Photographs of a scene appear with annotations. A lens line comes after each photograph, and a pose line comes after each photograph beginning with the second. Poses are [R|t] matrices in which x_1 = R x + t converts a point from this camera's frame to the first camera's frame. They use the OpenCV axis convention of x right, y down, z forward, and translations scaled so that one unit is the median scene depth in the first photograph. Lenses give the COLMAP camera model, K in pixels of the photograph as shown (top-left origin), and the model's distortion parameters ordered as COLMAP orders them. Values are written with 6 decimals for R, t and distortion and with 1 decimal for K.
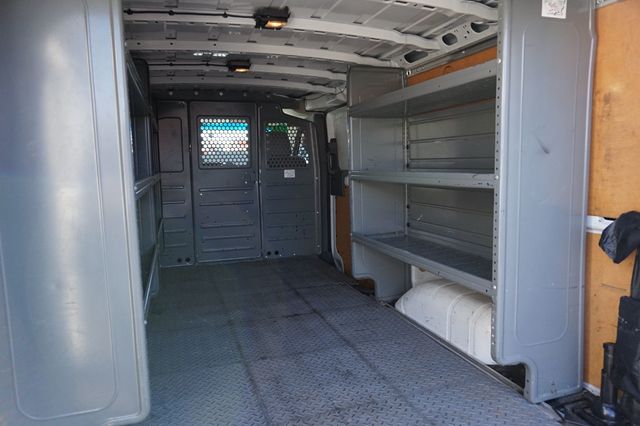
lens RADIAL K [[434.8, 0, 320.9], [0, 434.8, 211.1], [0, 0, 1]] dist [-0.029782, 0.018001]
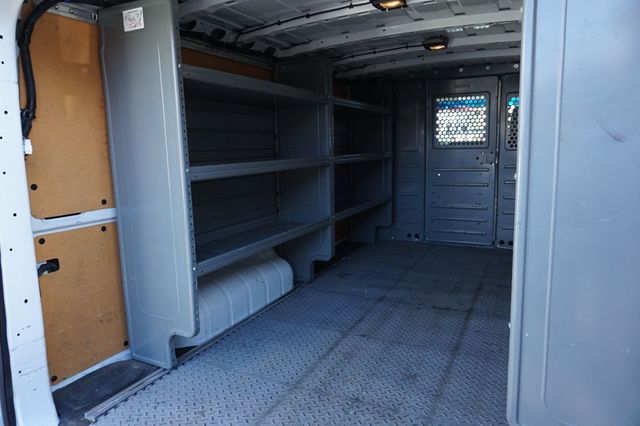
lens RADIAL K [[434.8, 0, 320.5], [0, 434.8, 211.3], [0, 0, 1]] dist [-0.029782, 0.018001]
pose [[0.706792, 0.108654, -0.699028, 0.372335], [-0.066988, 0.993974, 0.086767, -0.032256], [0.704243, -0.014500, 0.709811, 0.141738]]
